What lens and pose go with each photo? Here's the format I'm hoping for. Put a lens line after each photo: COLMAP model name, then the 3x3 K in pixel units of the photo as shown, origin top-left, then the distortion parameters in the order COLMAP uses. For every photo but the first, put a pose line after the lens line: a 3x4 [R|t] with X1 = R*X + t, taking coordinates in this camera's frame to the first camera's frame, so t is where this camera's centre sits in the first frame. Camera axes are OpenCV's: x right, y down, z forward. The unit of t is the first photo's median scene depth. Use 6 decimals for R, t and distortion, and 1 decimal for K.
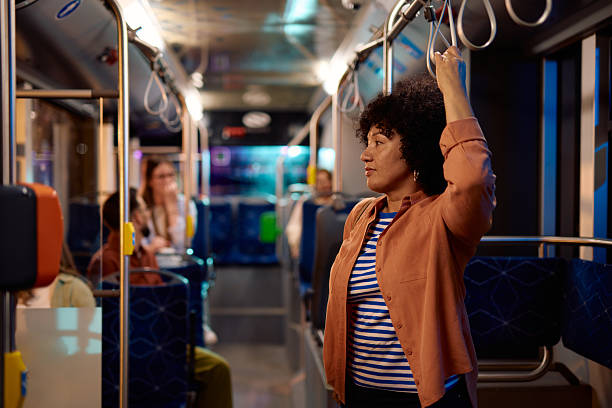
lens RADIAL K [[852.6, 0, 306.0], [0, 852.6, 204.0], [0, 0, 1]] dist [-0.000121, -0.015674]
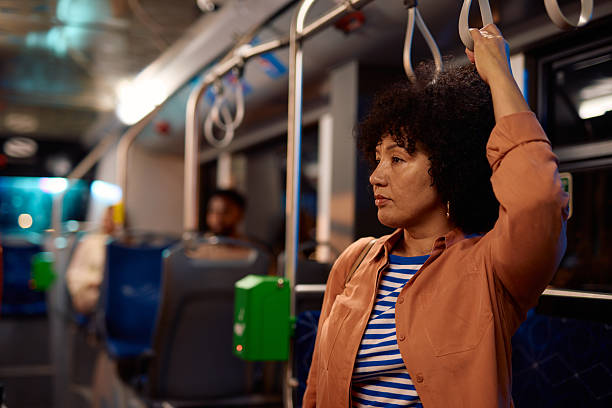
lens RADIAL K [[852.6, 0, 306.0], [0, 852.6, 204.0], [0, 0, 1]] dist [-0.000121, -0.015674]
pose [[0.949466, 0.025666, 0.312819, -0.138525], [-0.009979, 0.998616, -0.051644, 0.002842], [-0.313712, 0.045912, 0.948408, 0.233430]]
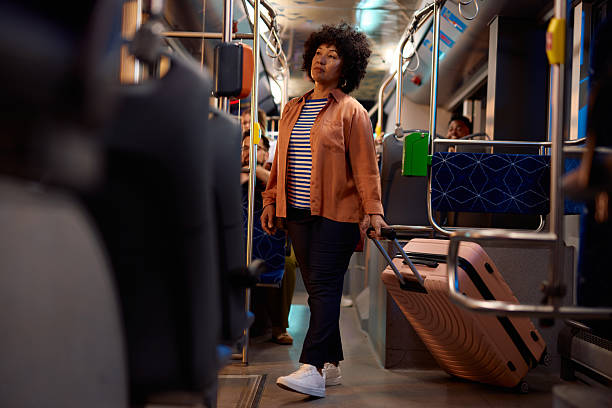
lens RADIAL K [[852.6, 0, 306.0], [0, 852.6, 204.0], [0, 0, 1]] dist [-0.000121, -0.015674]
pose [[0.997196, 0.029723, -0.068680, -0.016157], [-0.032153, 0.998886, -0.034547, 0.199385], [0.067576, 0.036658, 0.997040, -0.440125]]
